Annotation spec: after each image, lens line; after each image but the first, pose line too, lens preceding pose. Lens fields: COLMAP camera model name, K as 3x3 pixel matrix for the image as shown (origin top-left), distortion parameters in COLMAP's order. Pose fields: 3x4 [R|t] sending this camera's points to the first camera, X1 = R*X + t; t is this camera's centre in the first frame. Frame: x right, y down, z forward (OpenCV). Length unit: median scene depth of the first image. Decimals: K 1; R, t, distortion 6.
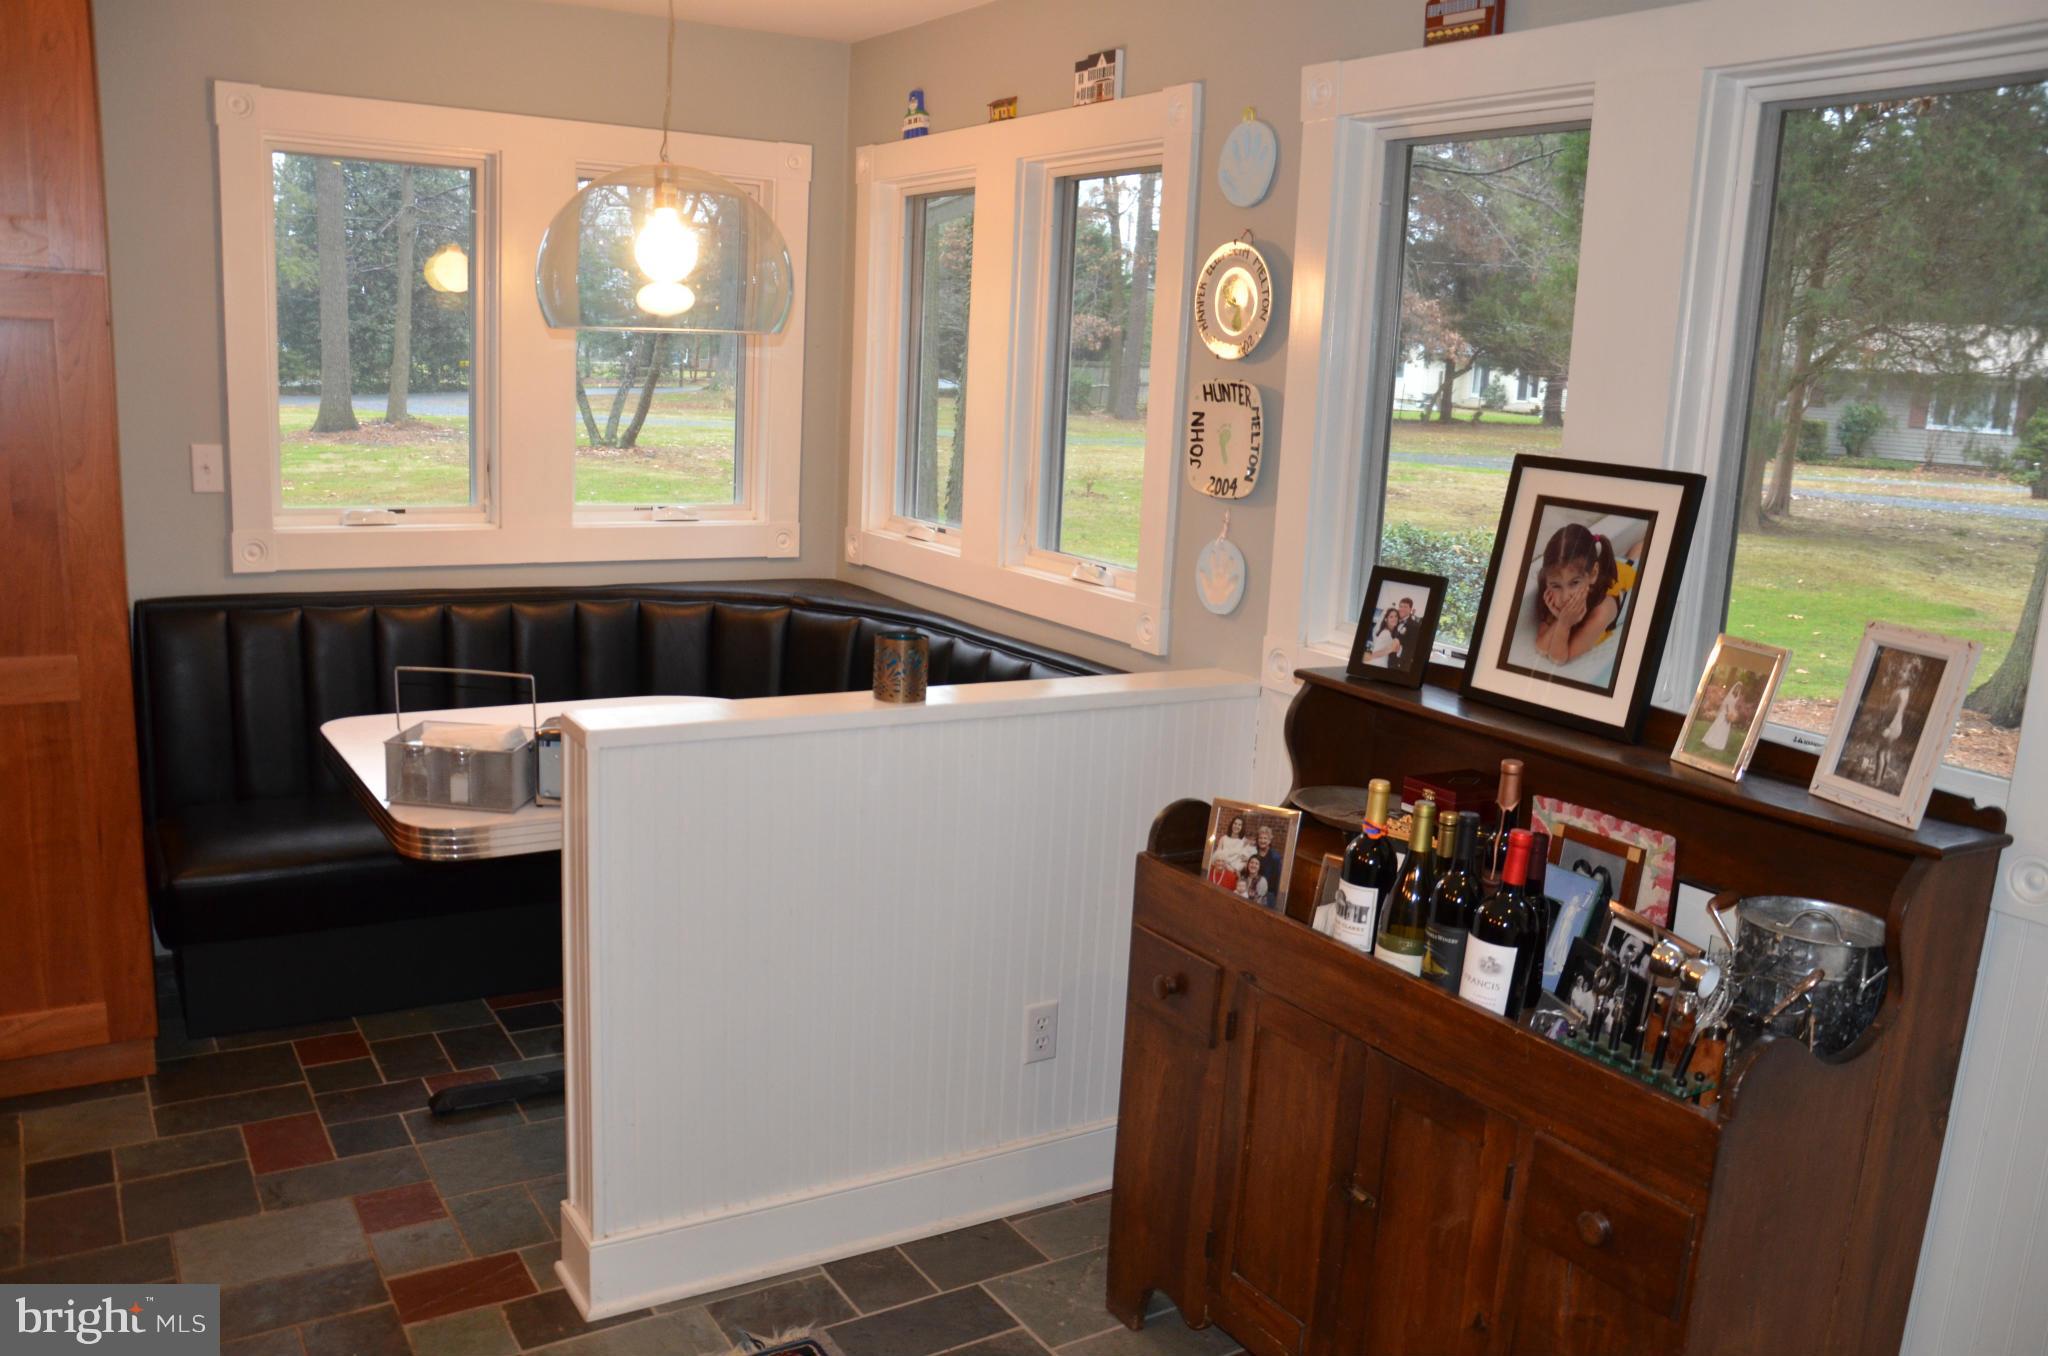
lens RADIAL K [[1618.5, 0, 1024.0], [0, 1618.5, 678.0], [0, 0, 1]] dist [-0.154167, 0.136262]
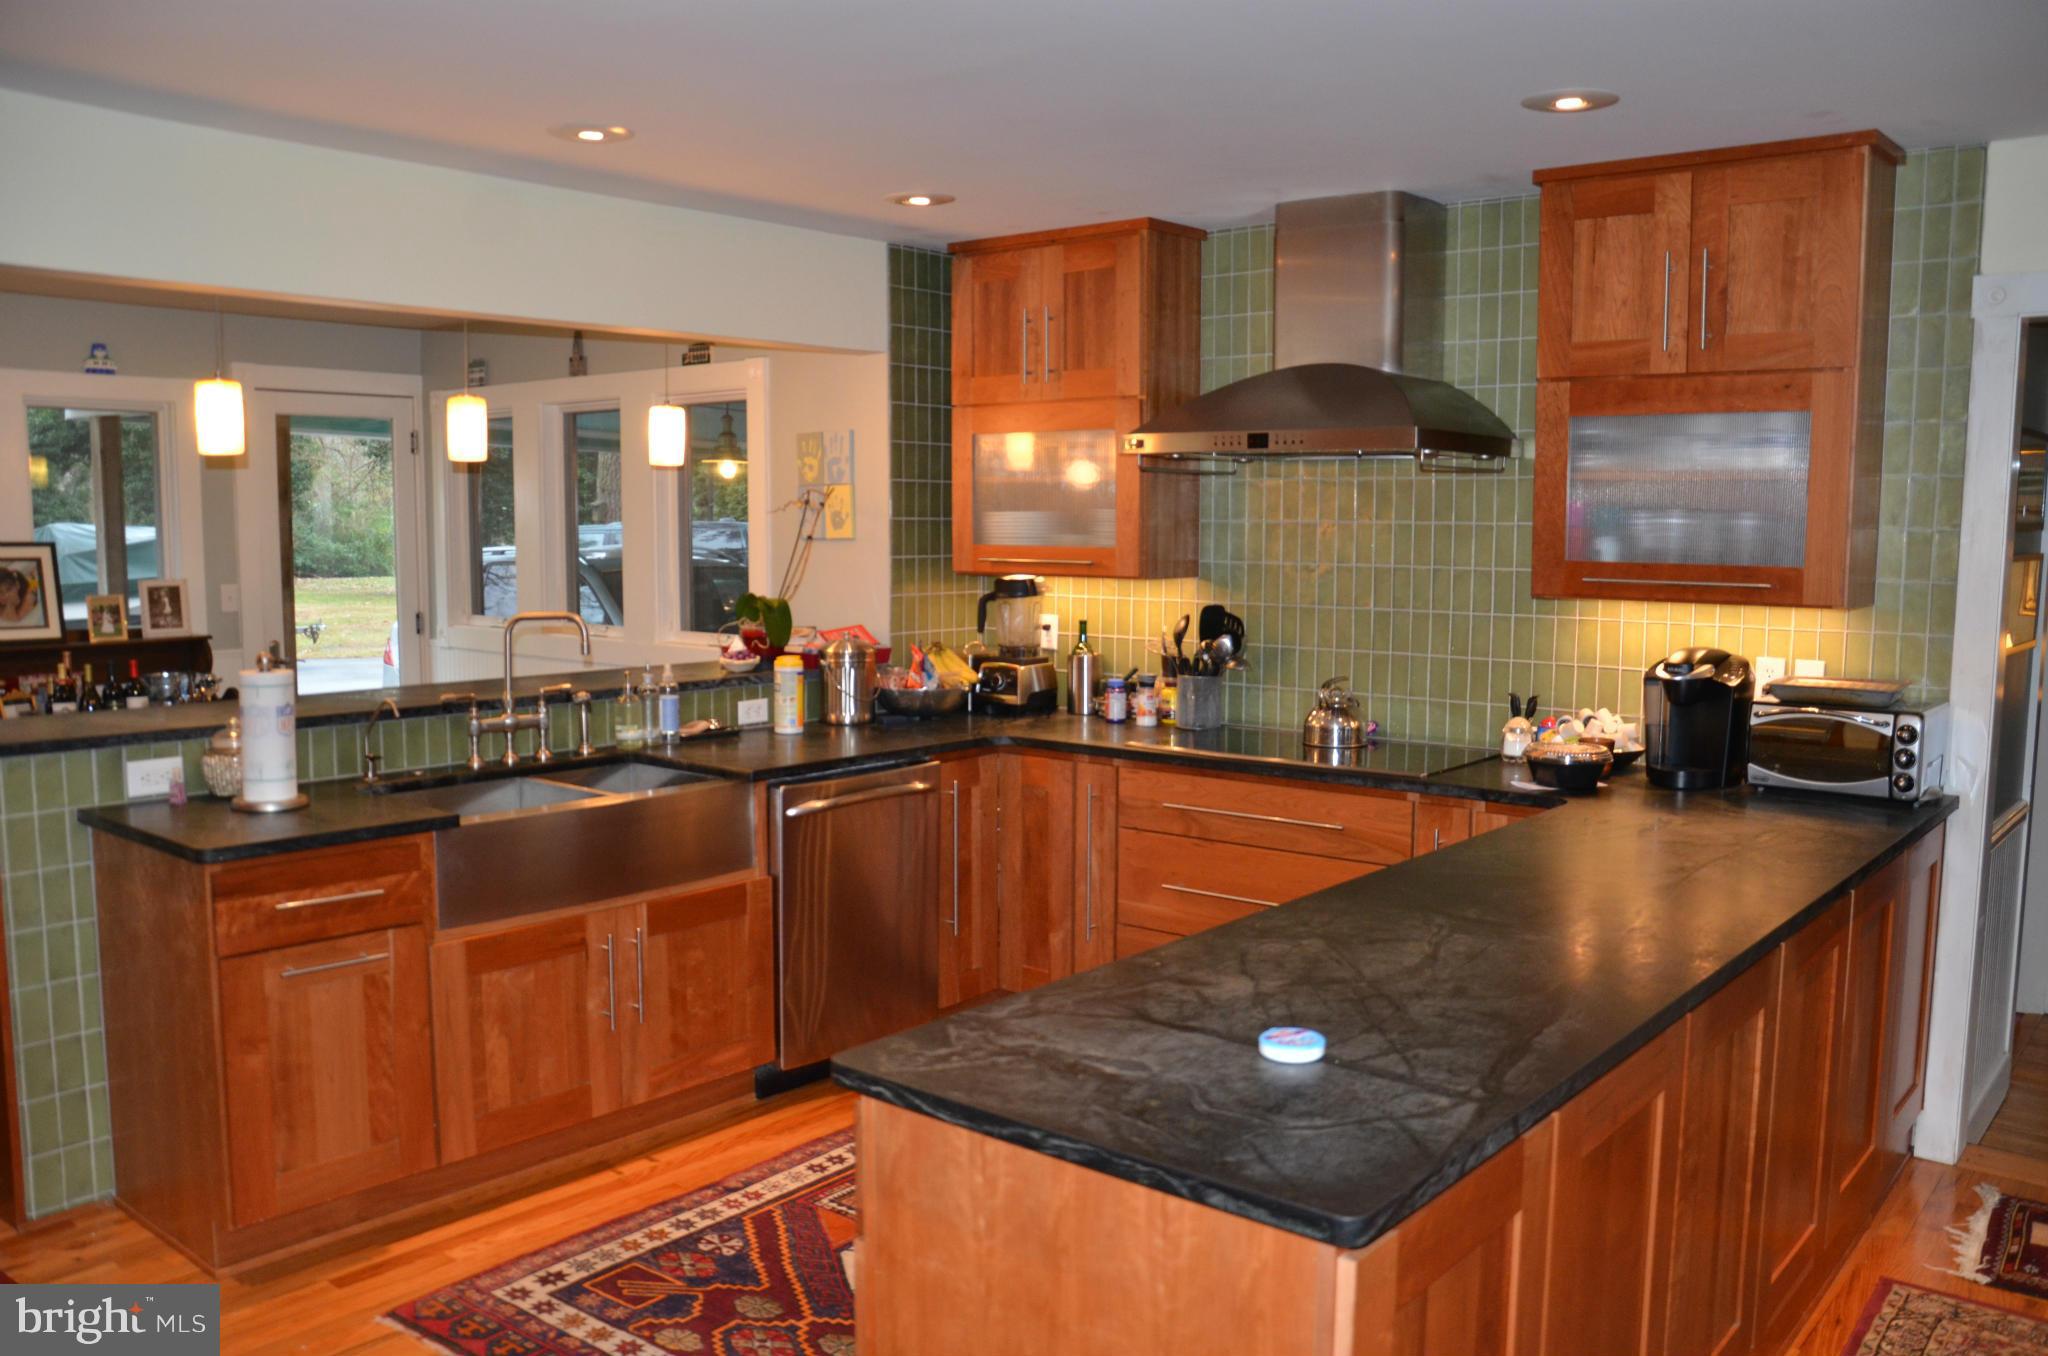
lens RADIAL K [[1618.5, 0, 1024.0], [0, 1618.5, 678.0], [0, 0, 1]] dist [-0.154167, 0.136262]
pose [[-0.314627, -0.147050, 0.937756, -2.051926], [0.162476, 0.965004, 0.205835, -0.140253], [-0.935207, 0.217124, -0.279724, 0.176654]]
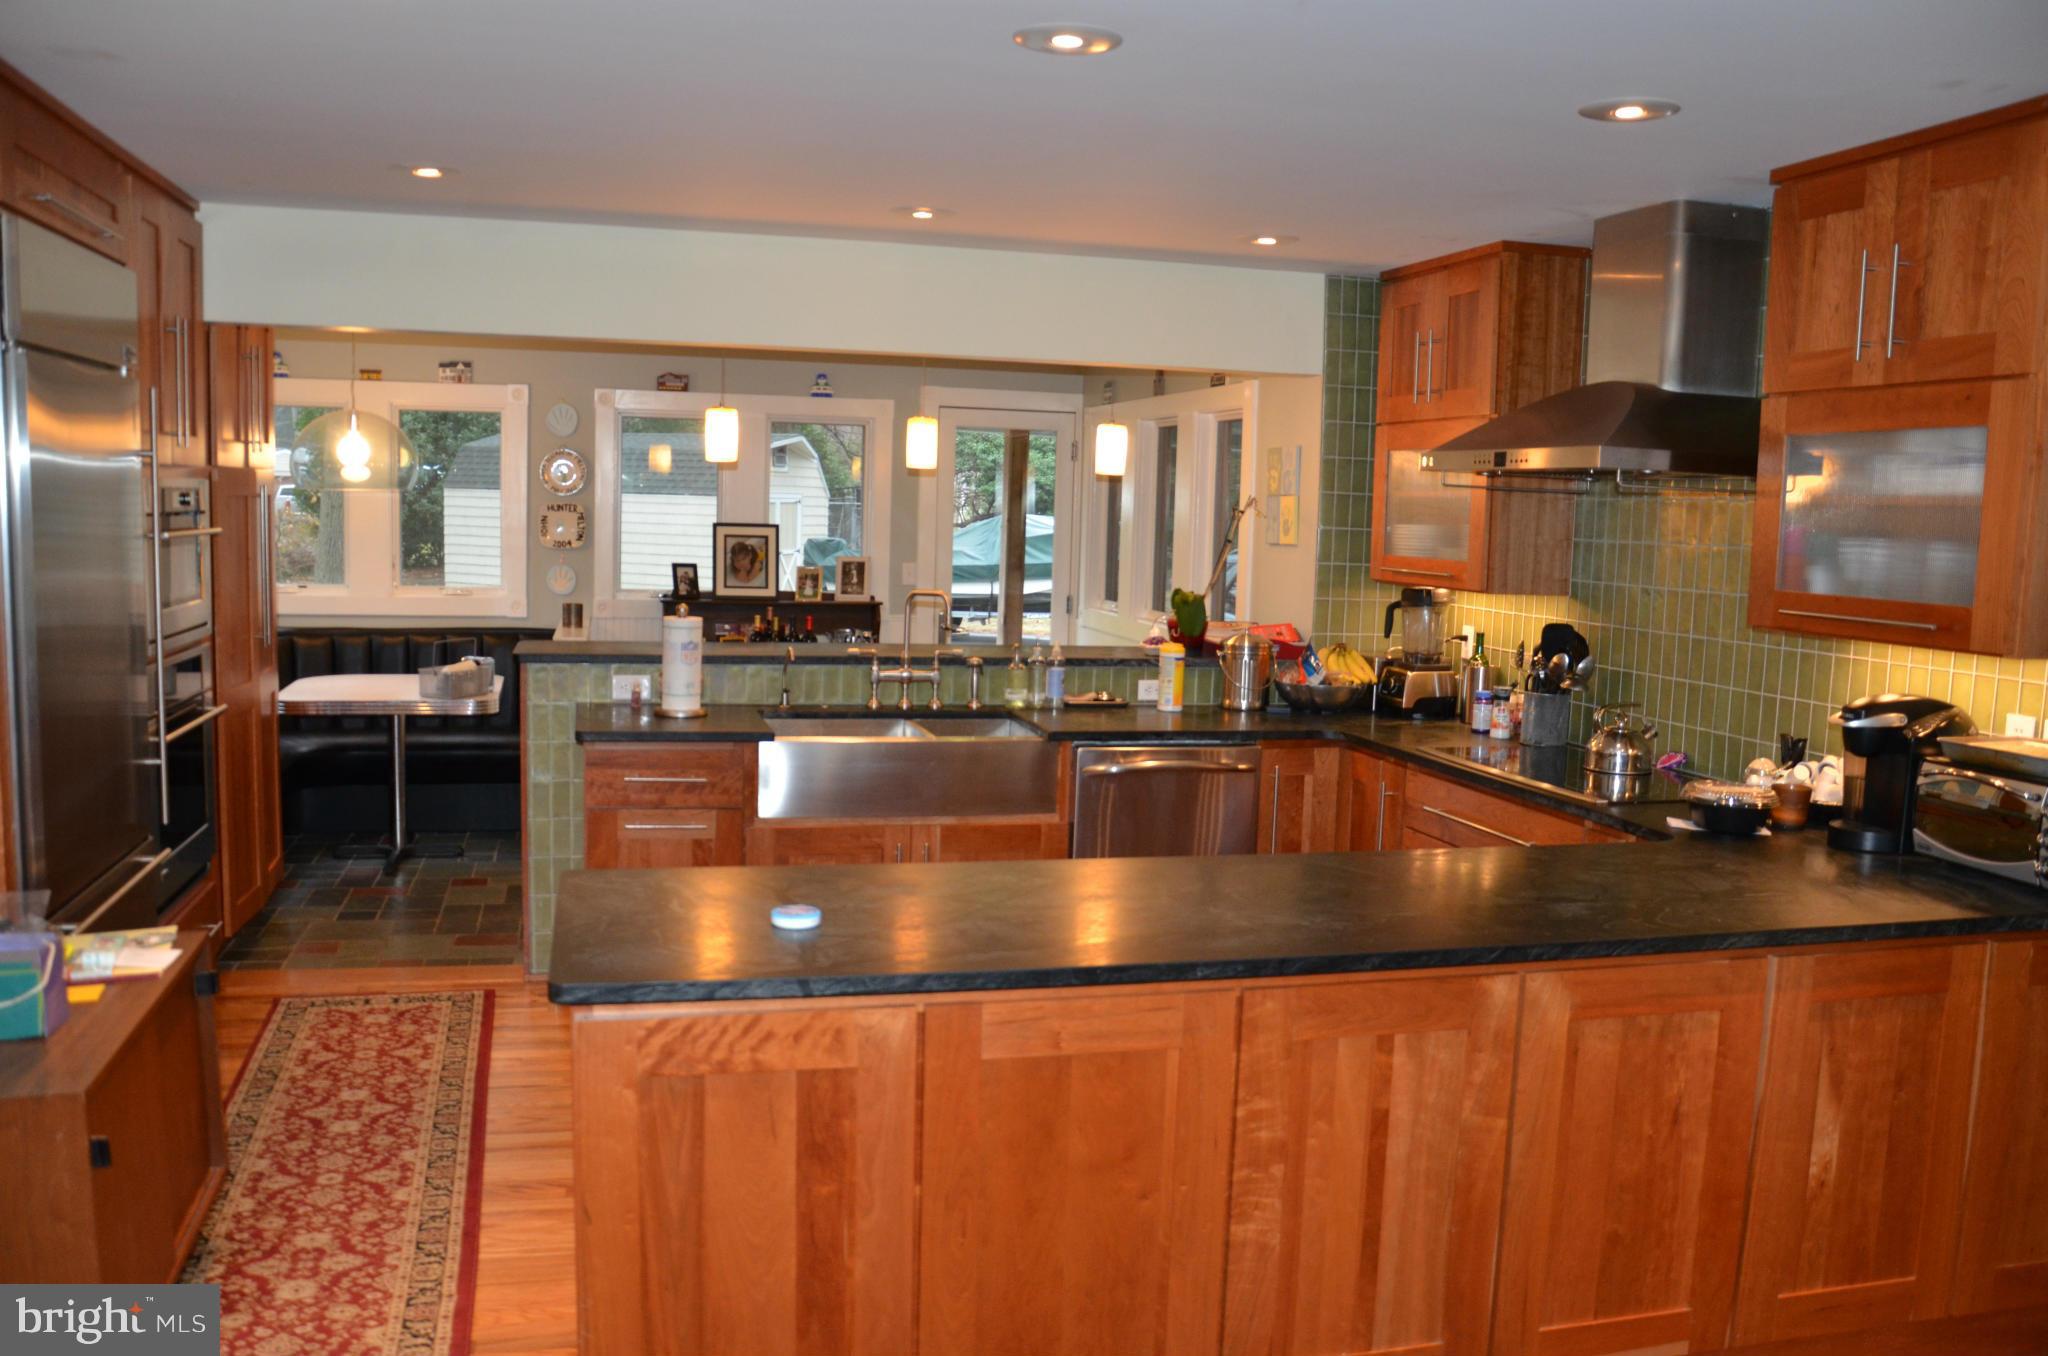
lens RADIAL K [[1618.5, 0, 1024.0], [0, 1618.5, 678.0], [0, 0, 1]] dist [-0.154167, 0.136262]
pose [[0.295147, -0.144080, 0.944526, -2.273314], [0.170845, 0.980591, 0.096195, -0.032191], [-0.940053, 0.132976, 0.314034, -0.498364]]
